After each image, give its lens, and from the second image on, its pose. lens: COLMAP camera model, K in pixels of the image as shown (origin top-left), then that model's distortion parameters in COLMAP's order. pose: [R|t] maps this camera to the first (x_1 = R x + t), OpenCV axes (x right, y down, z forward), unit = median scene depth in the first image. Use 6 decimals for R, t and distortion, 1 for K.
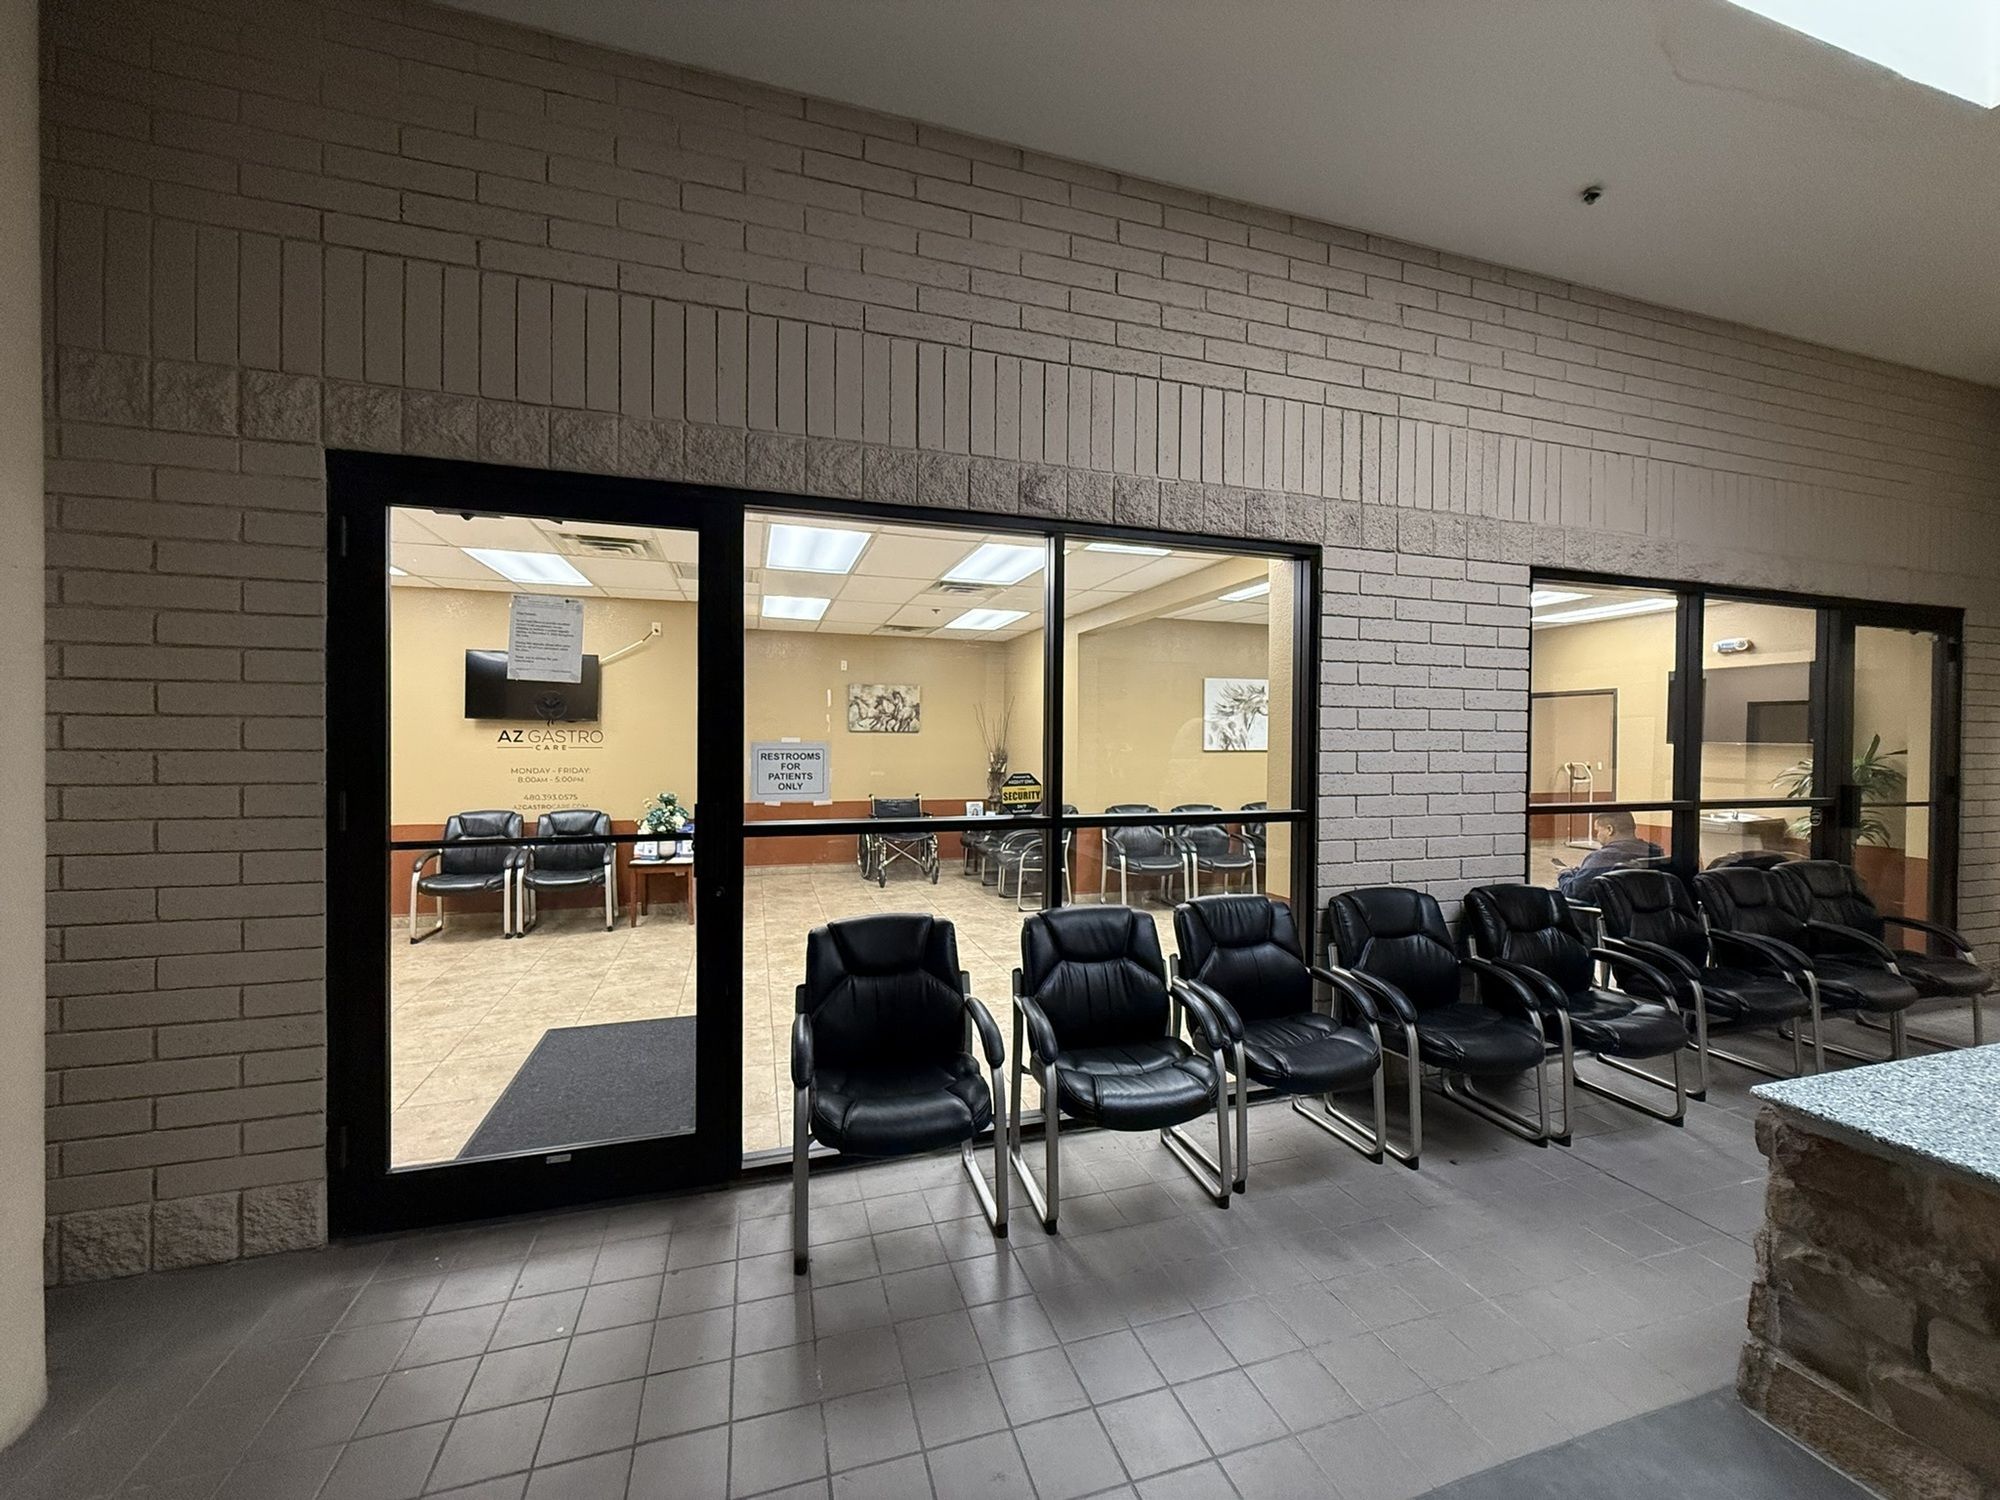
lens RADIAL K [[796.1, 0, 1002.0], [0, 796.1, 747.4], [0, 0, 1]] dist [-0.002653, -0.000520]
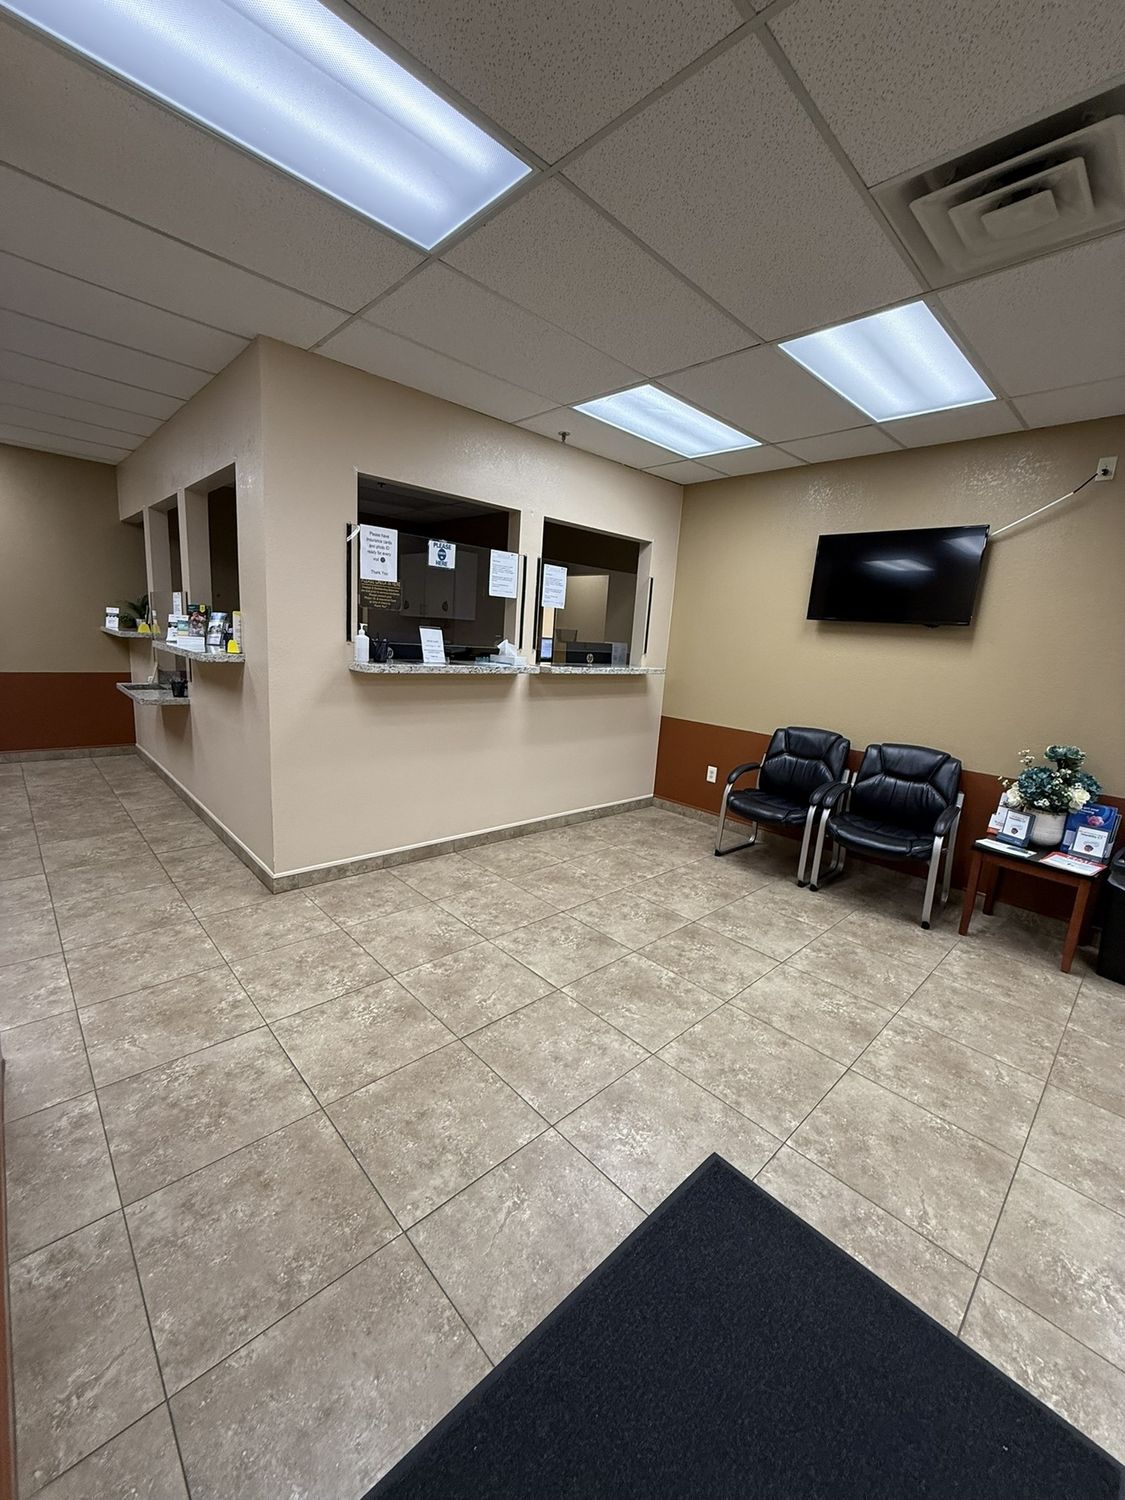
lens RADIAL K [[597.0, 0, 562.5], [0, 597.0, 753.3], [0, 0, 1]] dist [-0.002653, -0.000520]
pose [[0.442968, 0.196046, -0.874840, -0.204294], [-0.072027, 0.980427, 0.183237, 0.007095], [0.893640, -0.018156, 0.448418, 0.480577]]
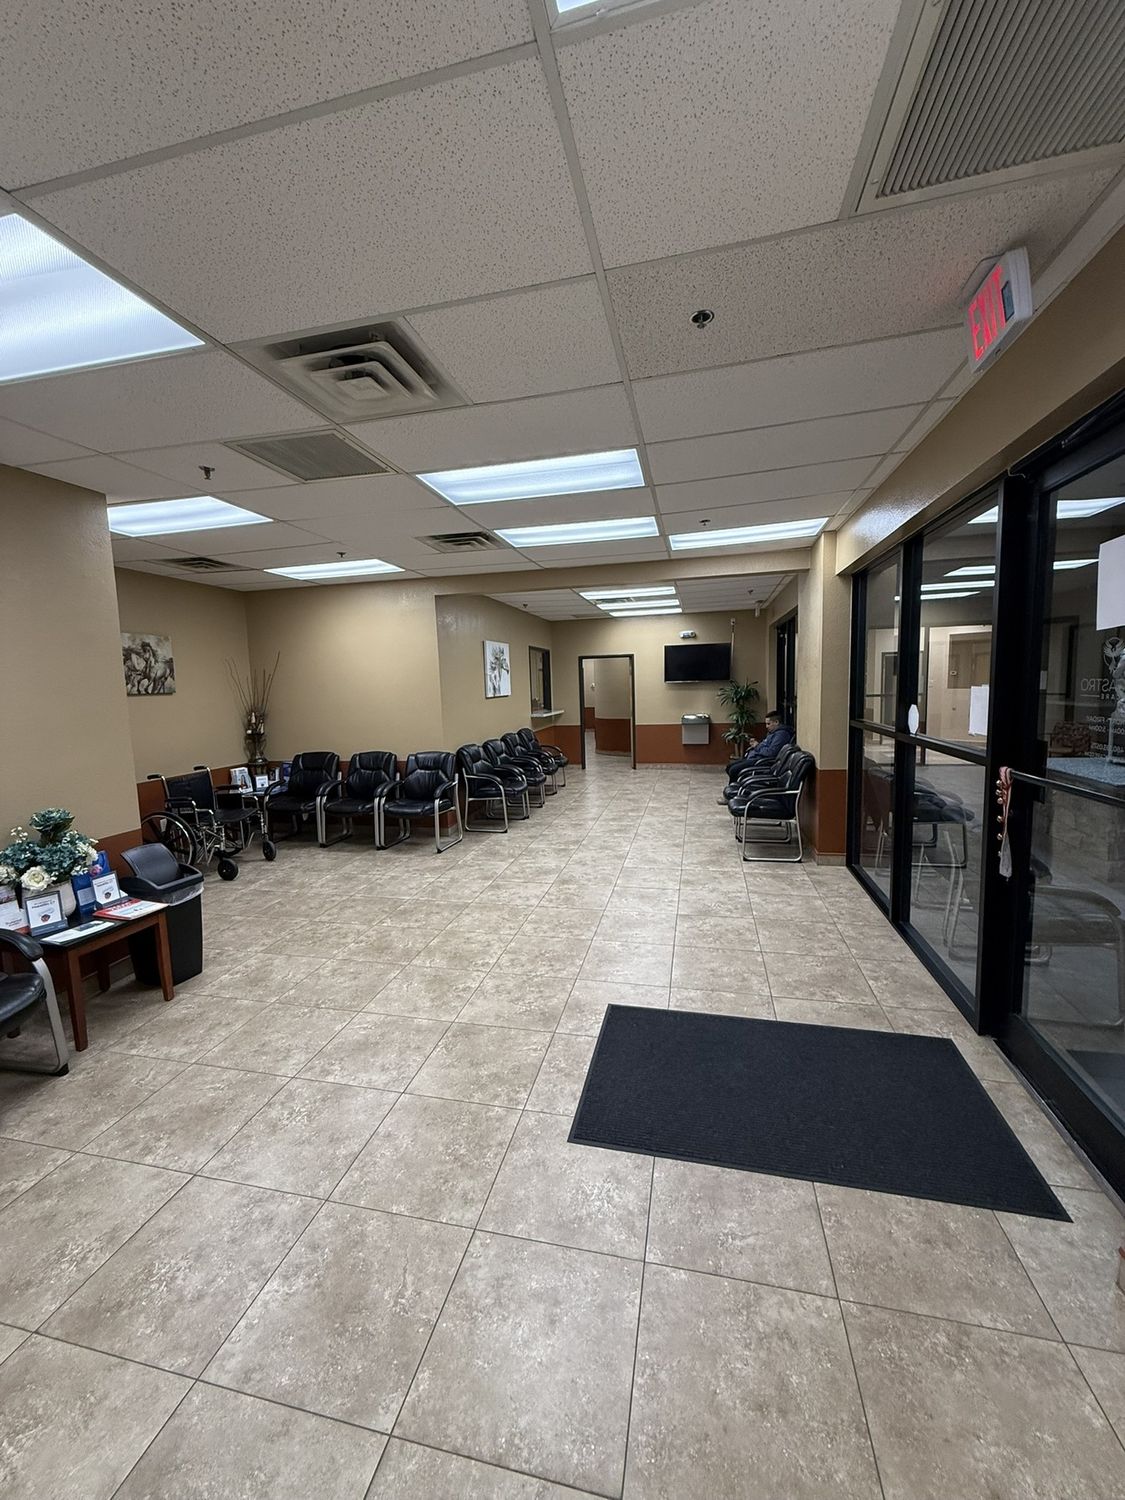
lens RADIAL K [[597.0, 0, 555.4], [0, 597.0, 754.1], [0, 0, 1]] dist [-0.002653, -0.000520]
pose [[0.504658, -0.124299, 0.854324, -0.640411], [0.045706, 0.992040, 0.117336, -0.017041], [-0.862108, -0.020167, 0.506322, 0.507672]]
